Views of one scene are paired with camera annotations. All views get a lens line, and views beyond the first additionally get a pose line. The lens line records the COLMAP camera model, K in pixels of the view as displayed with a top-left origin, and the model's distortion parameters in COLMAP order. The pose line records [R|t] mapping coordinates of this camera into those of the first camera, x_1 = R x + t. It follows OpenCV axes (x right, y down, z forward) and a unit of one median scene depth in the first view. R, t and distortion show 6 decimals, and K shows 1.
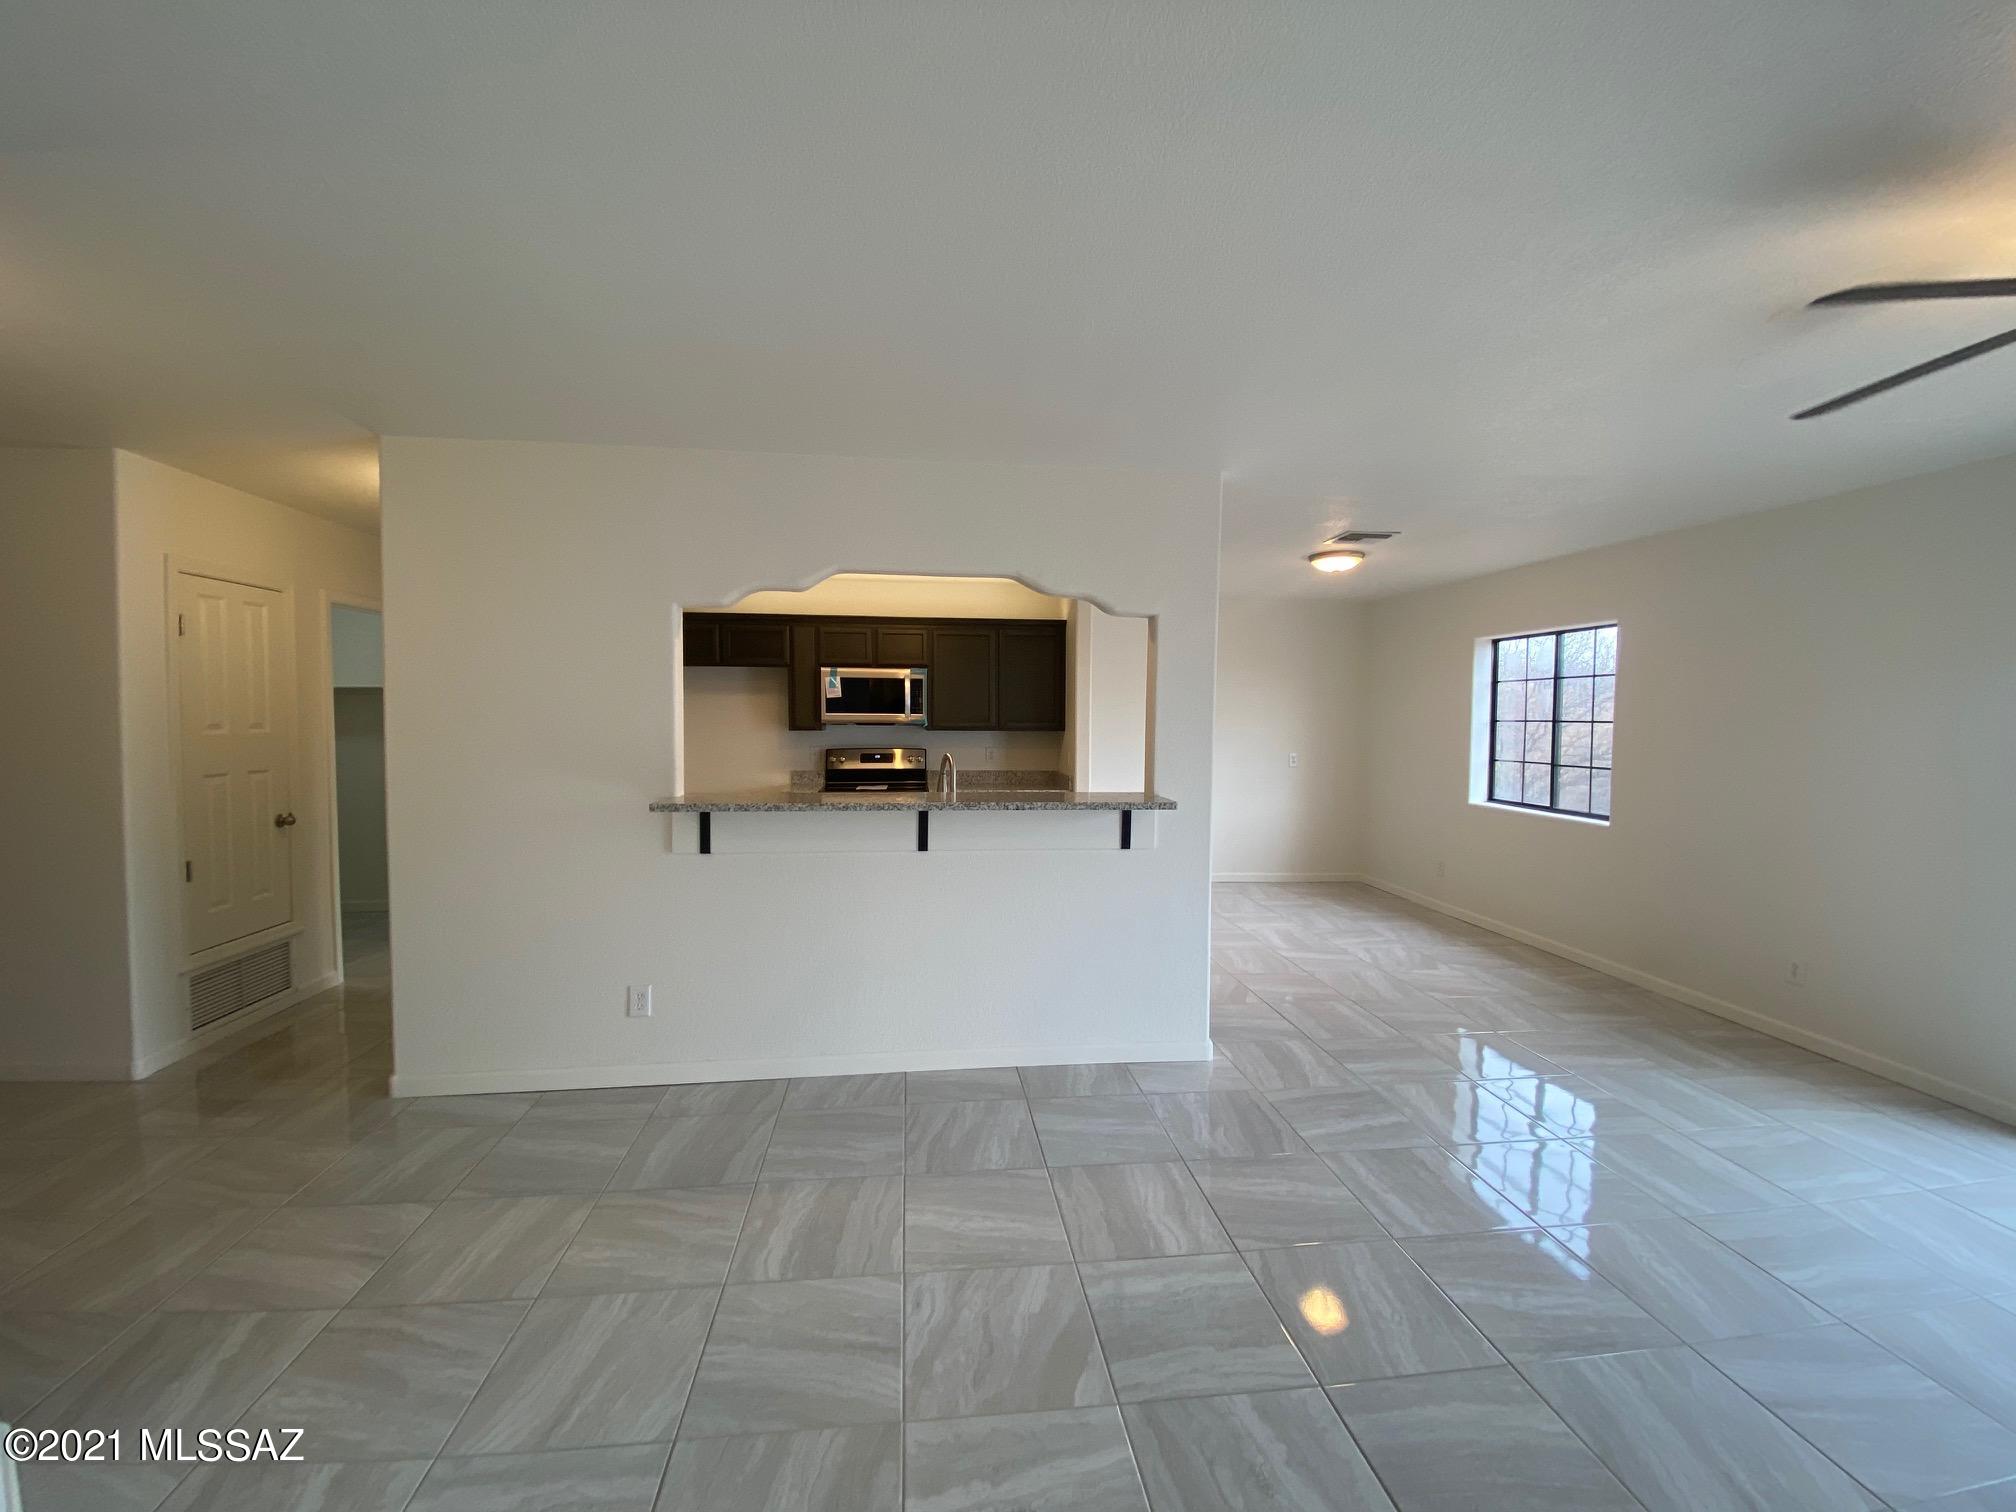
lens RADIAL K [[809.9, 0, 996.7], [0, 809.9, 748.2], [0, 0, 1]] dist [0.014561, -0.019732]
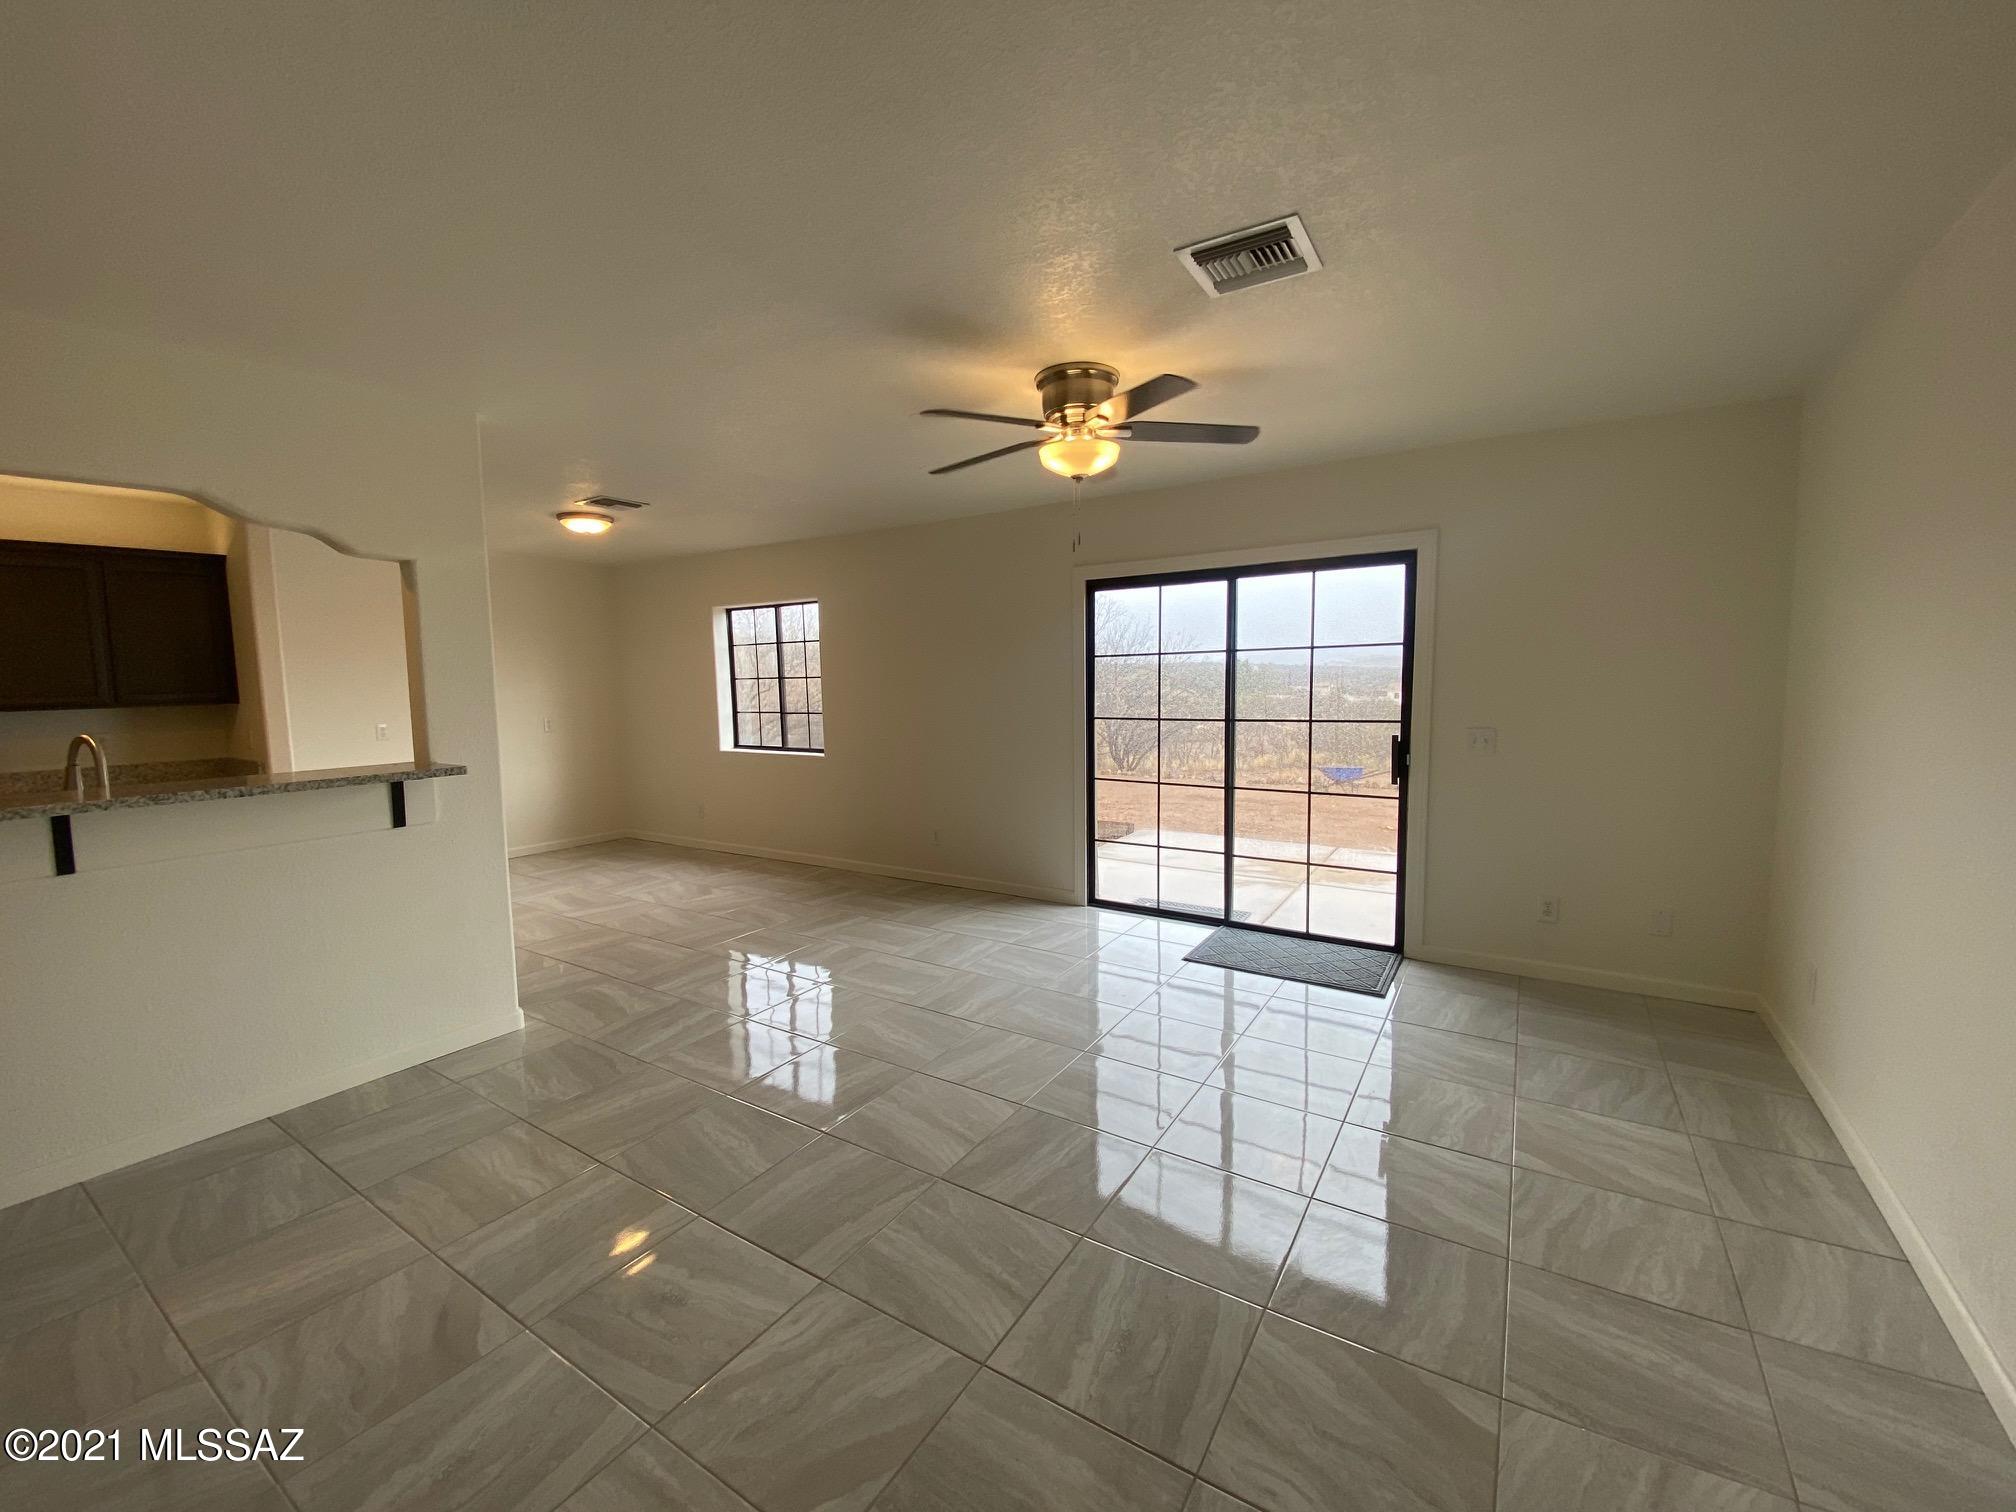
lens RADIAL K [[809.9, 0, 996.7], [0, 809.9, 748.2], [0, 0, 1]] dist [0.014561, -0.019732]
pose [[0.631353, -0.083191, 0.771020, -0.100796], [0.051665, 0.996533, 0.065217, 0.015572], [-0.773773, -0.001340, 0.633462, -0.058803]]
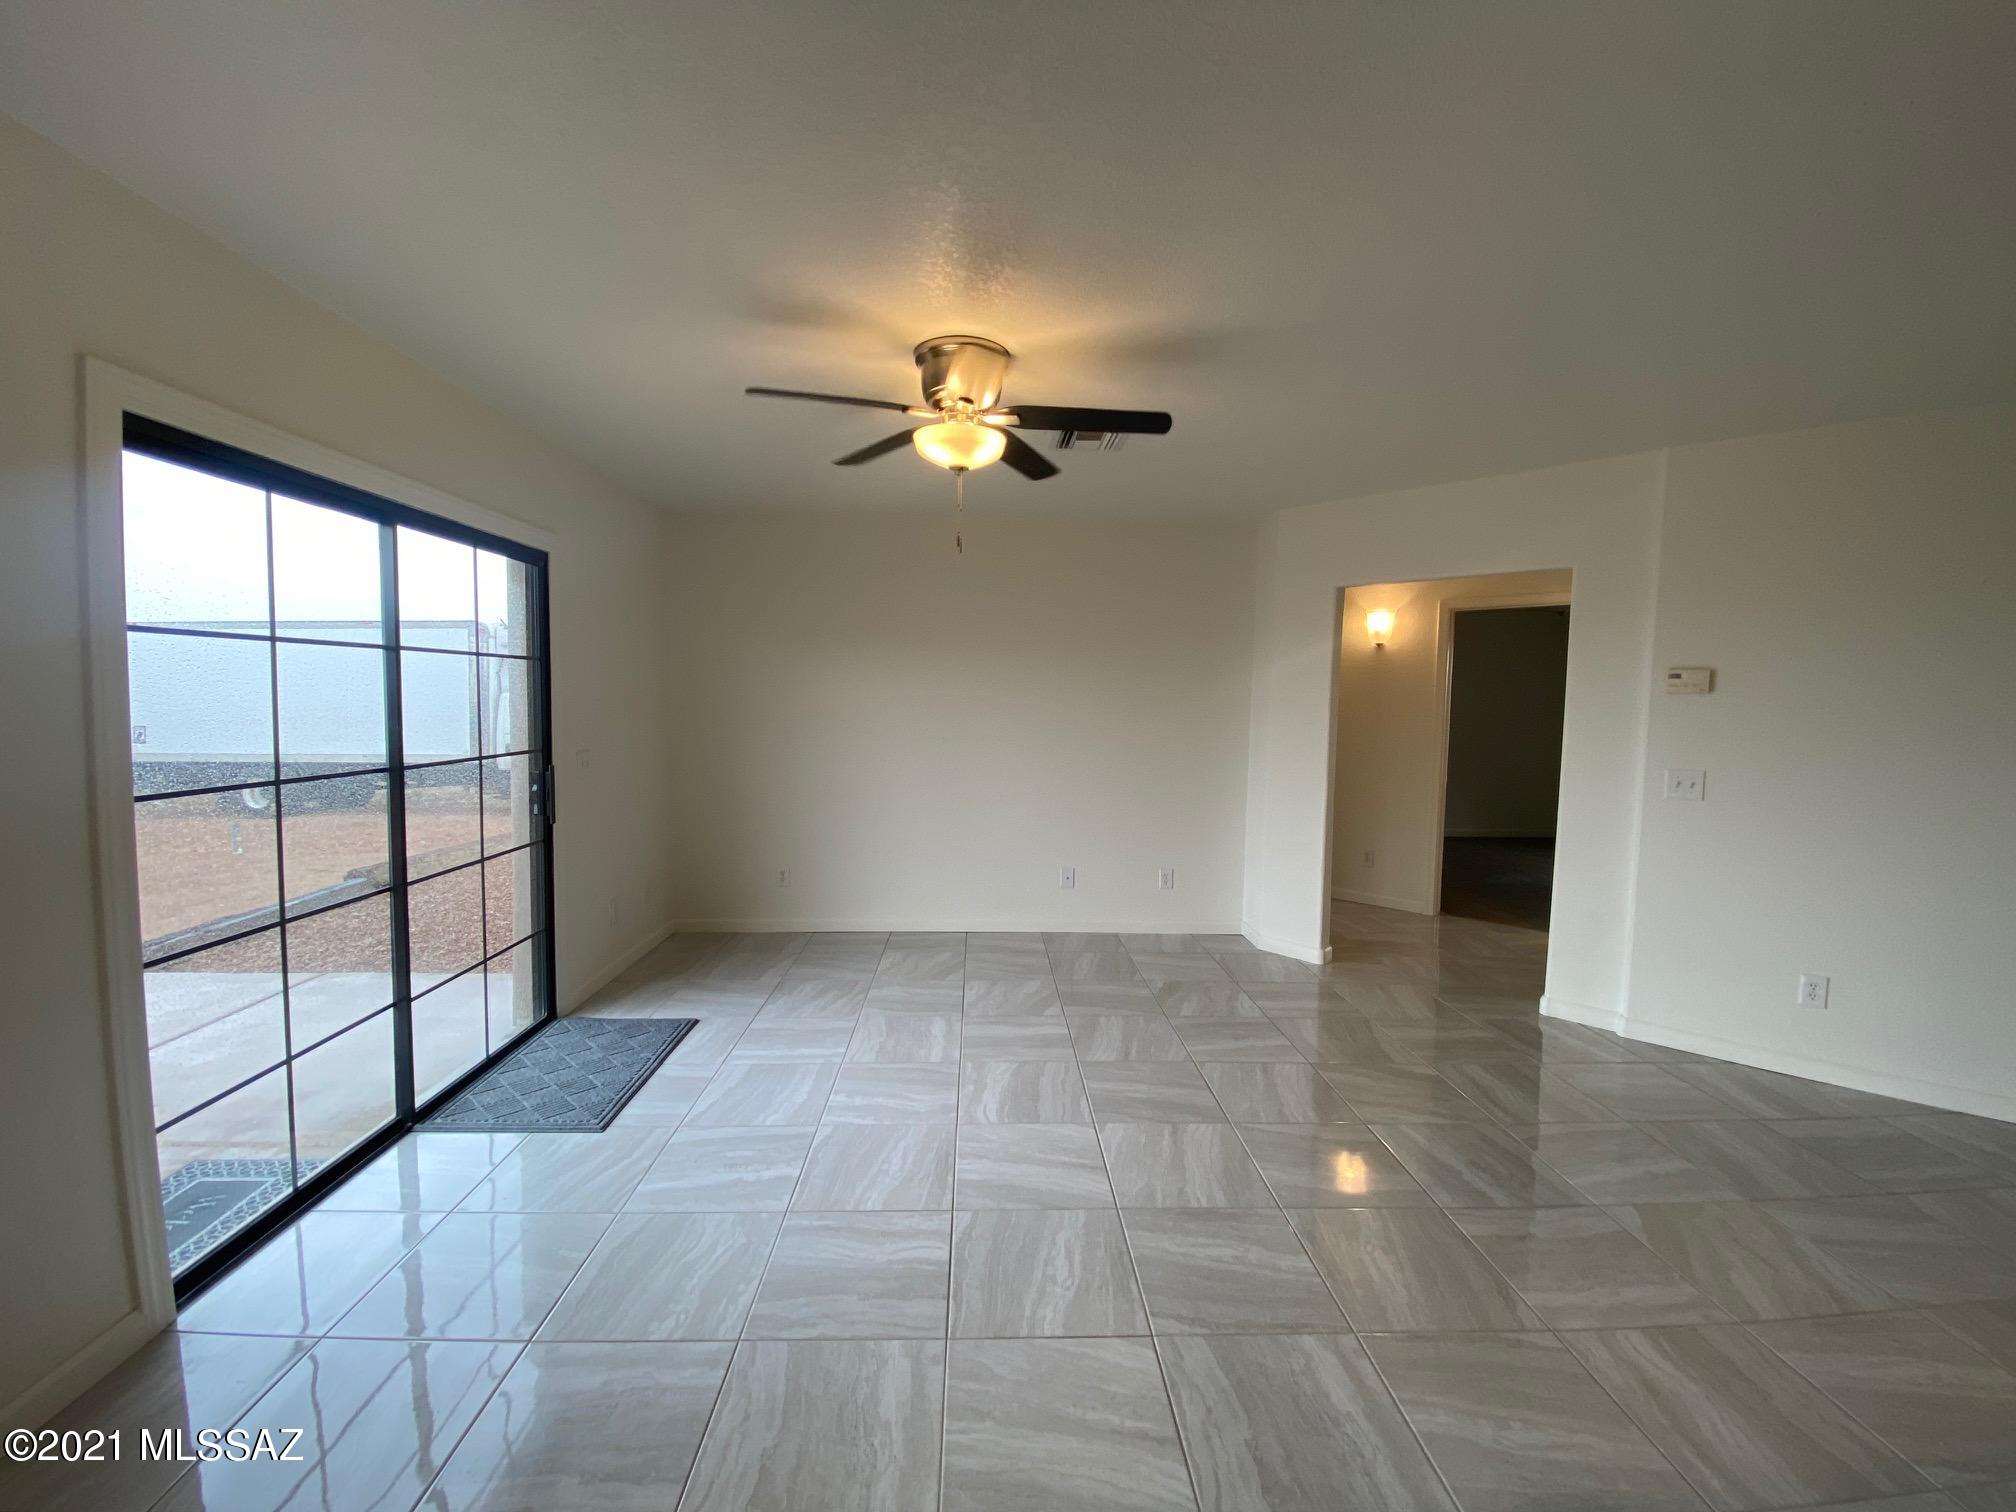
lens RADIAL K [[809.9, 0, 996.7], [0, 809.9, 748.2], [0, 0, 1]] dist [0.014561, -0.019732]
pose [[-0.996431, -0.024782, 0.080695, 0.518886], [-0.016456, 0.994622, 0.102253, -0.028227], [-0.082795, 0.100560, -0.991480, 1.146065]]
